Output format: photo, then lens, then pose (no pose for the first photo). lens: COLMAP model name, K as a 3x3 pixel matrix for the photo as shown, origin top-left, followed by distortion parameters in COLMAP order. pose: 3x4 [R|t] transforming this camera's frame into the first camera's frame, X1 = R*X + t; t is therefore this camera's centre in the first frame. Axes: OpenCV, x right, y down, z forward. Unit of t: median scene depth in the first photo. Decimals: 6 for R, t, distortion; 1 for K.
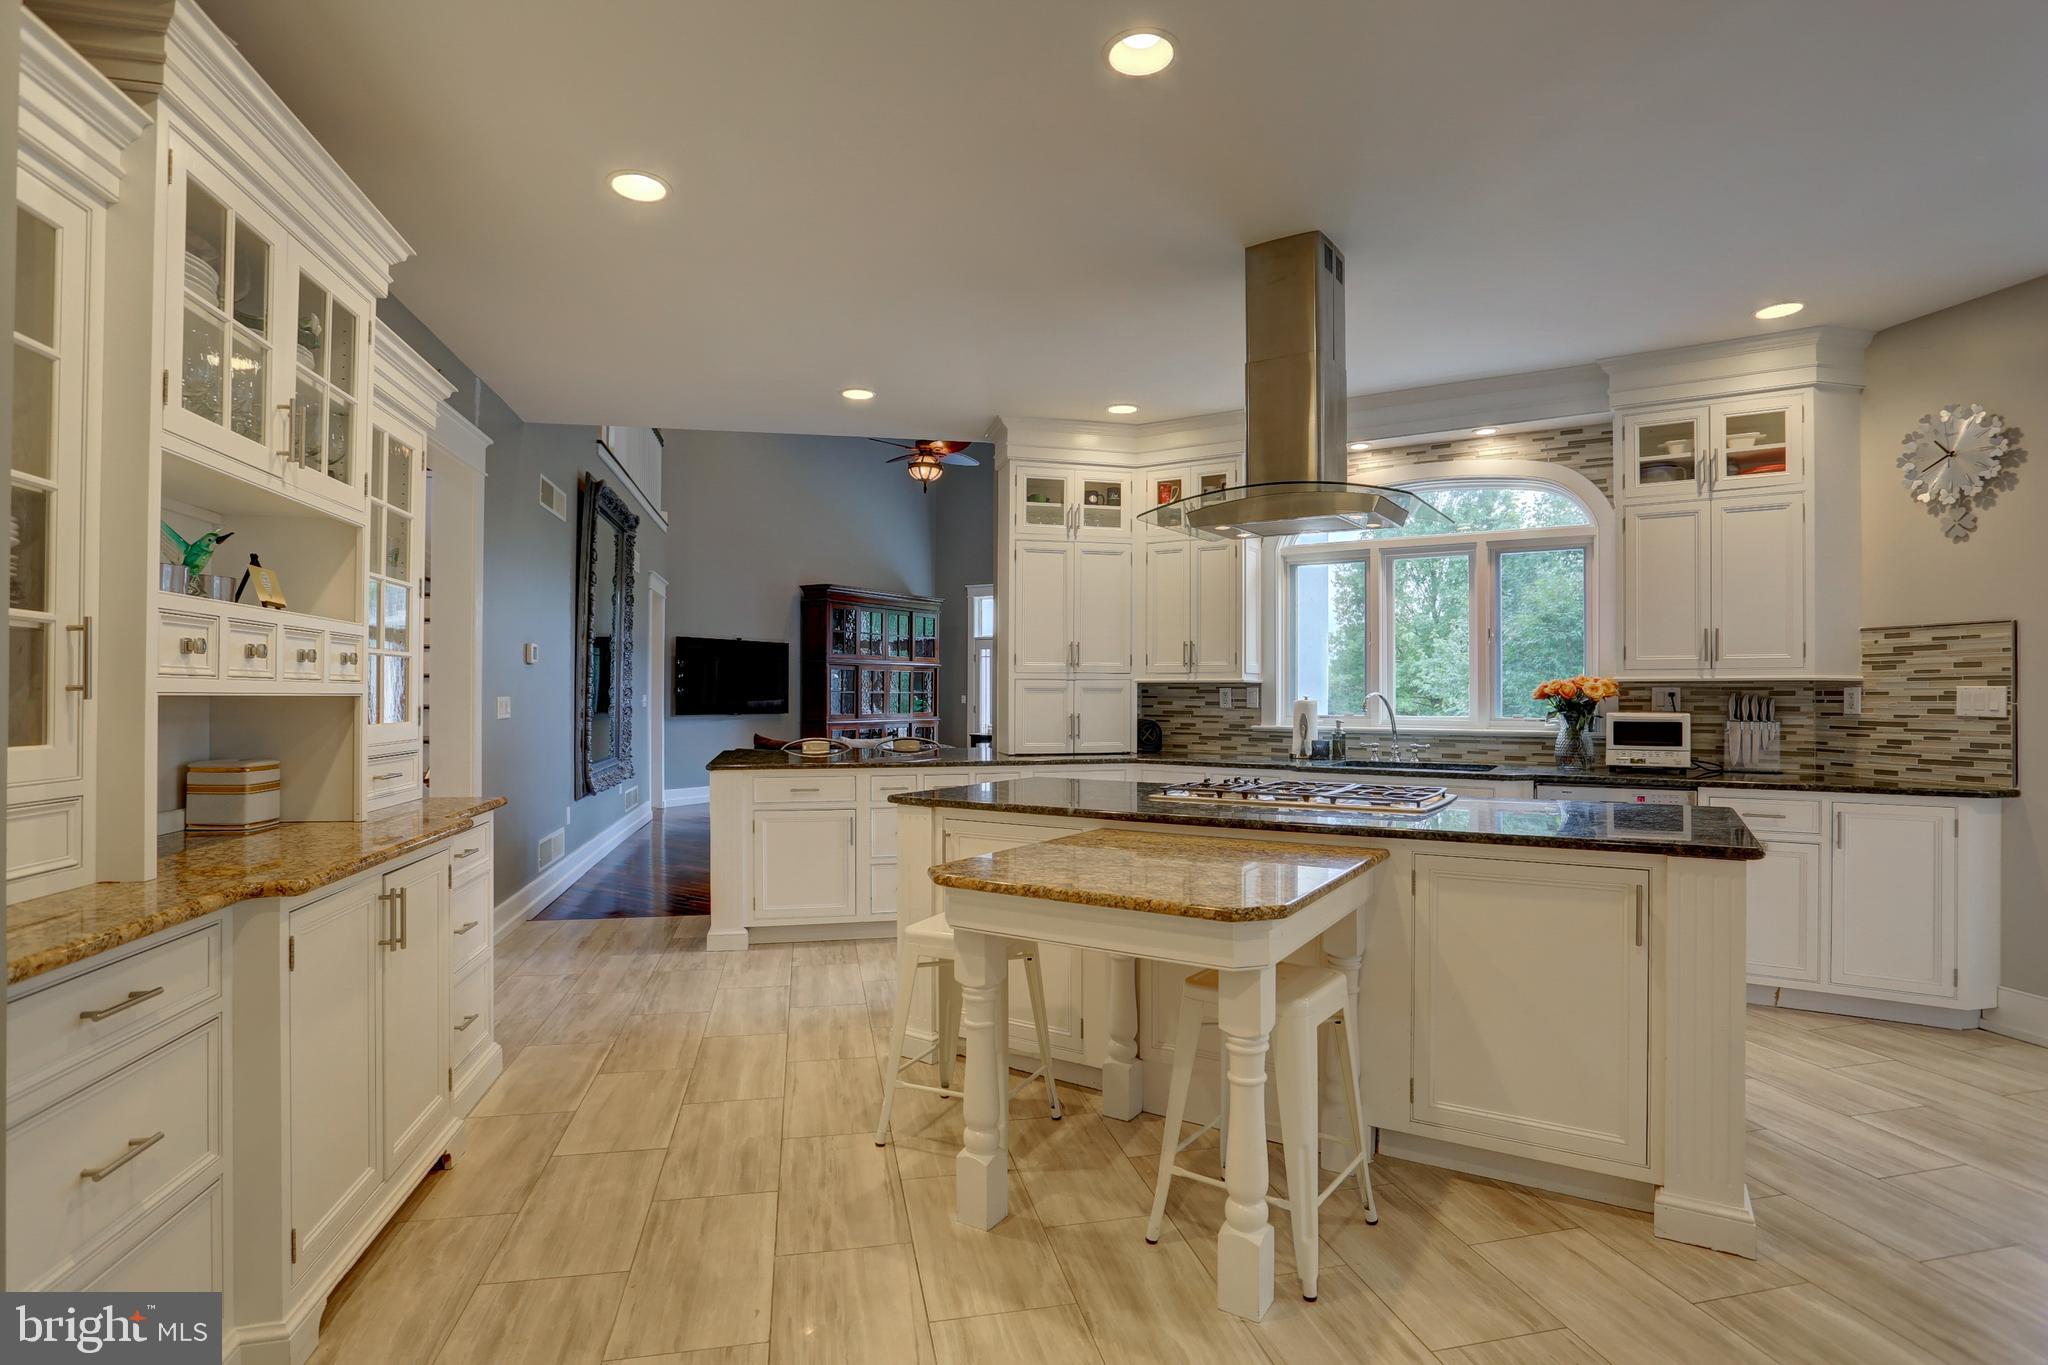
lens RADIAL K [[1005.4, 0, 1044.5], [0, 1005.4, 685.8], [0, 0, 1]] dist [-0.043809, 0.012317]
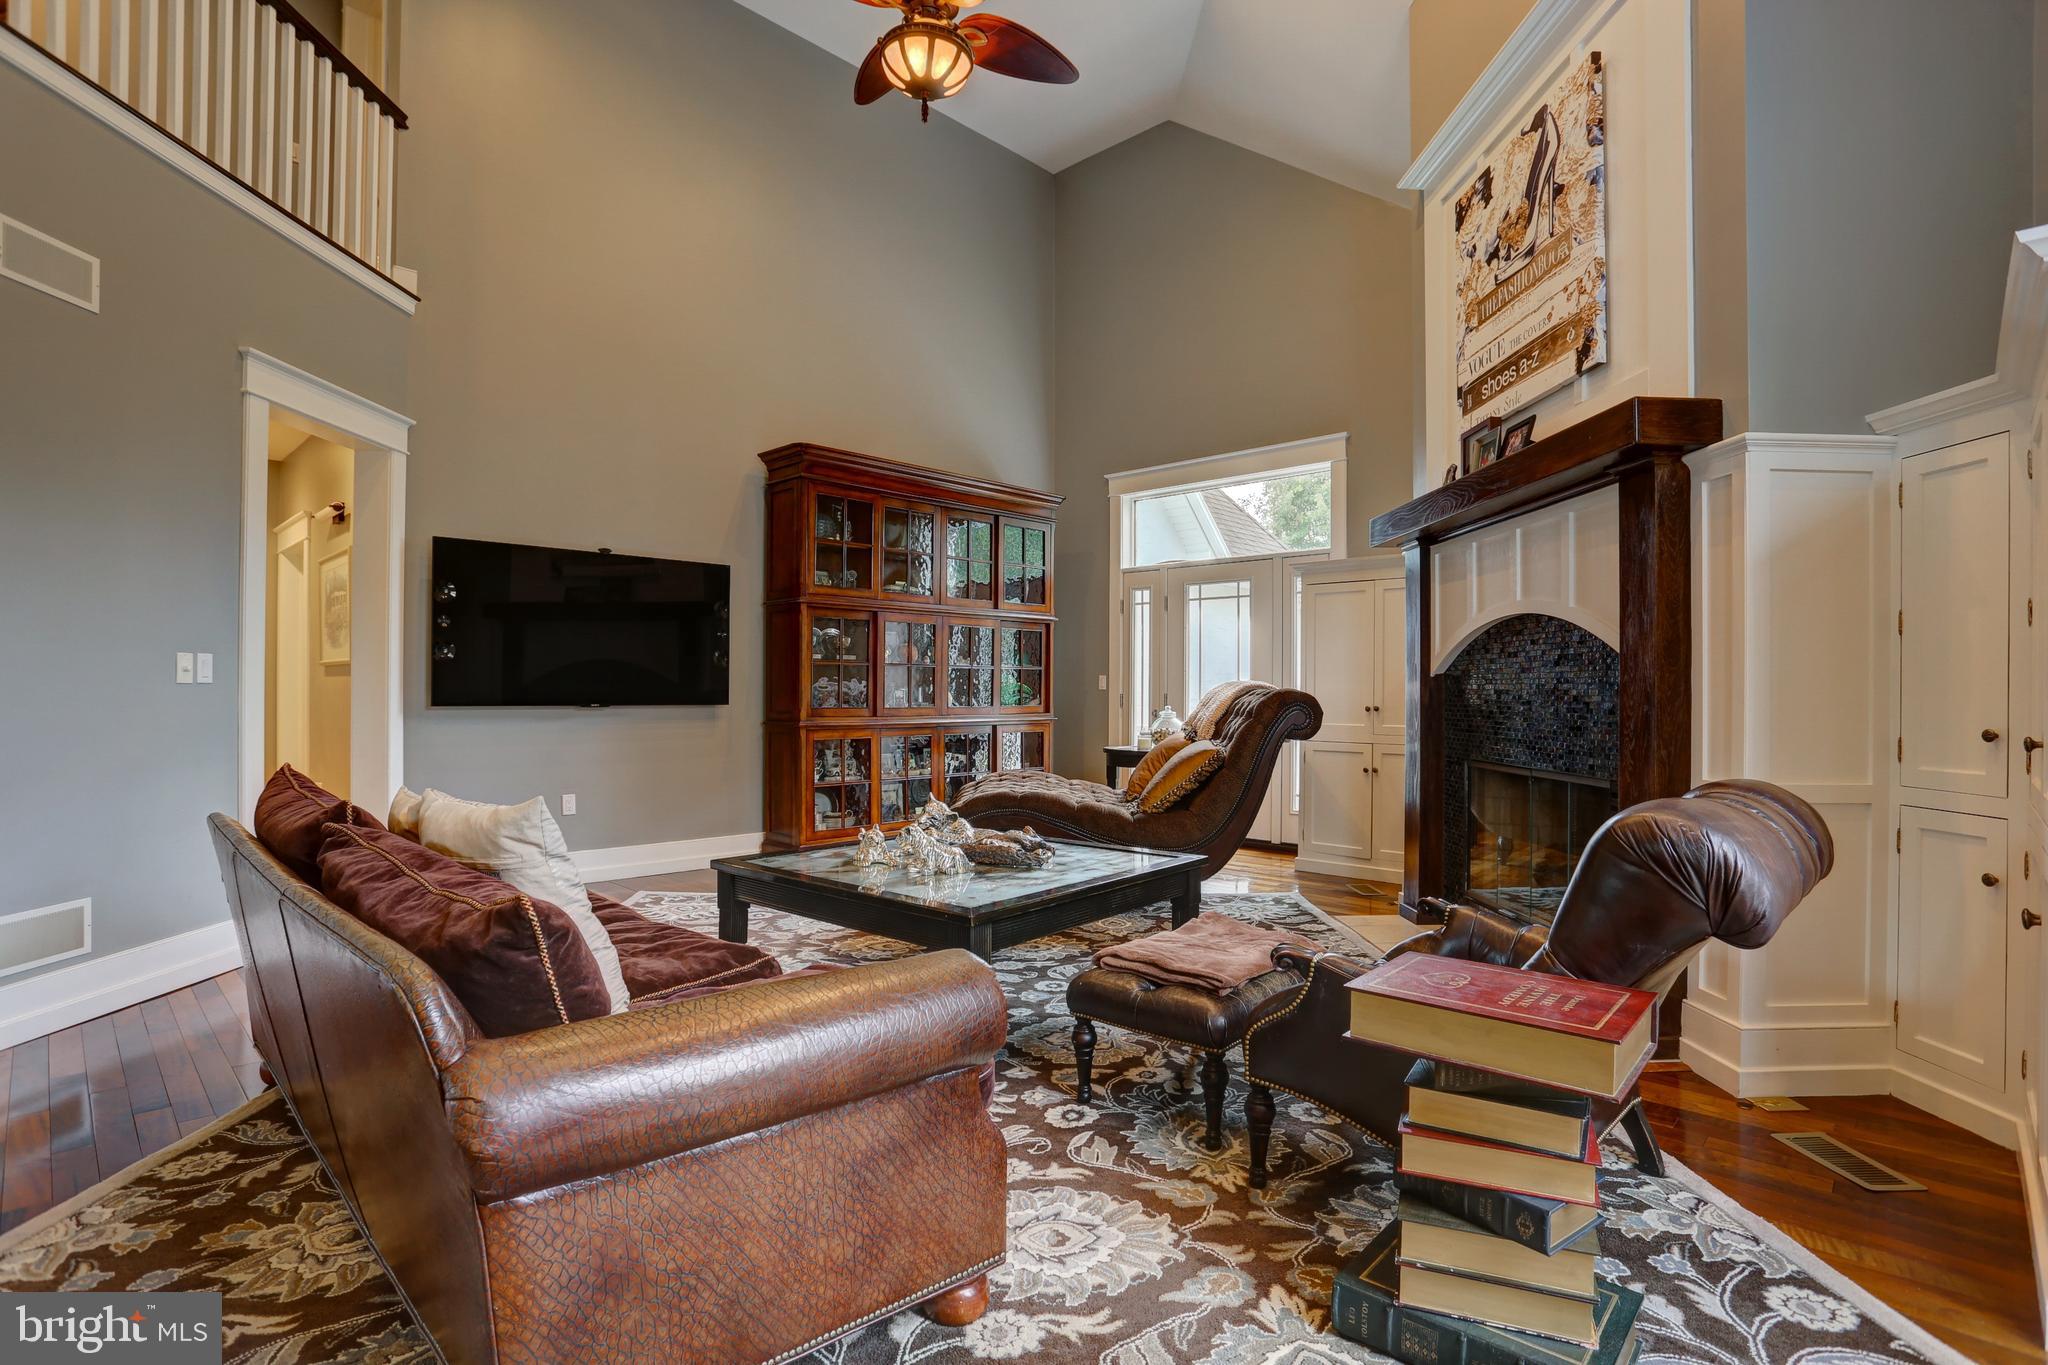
lens RADIAL K [[1005.4, 0, 1082.0], [0, 1005.4, 696.7], [0, 0, 1]] dist [-0.043809, 0.012317]
pose [[0.985079, -0.000260, -0.172100, 0.003005], [0.002875, 0.999884, 0.014947, 0.014083], [0.172076, -0.015218, 0.984966, 0.486551]]
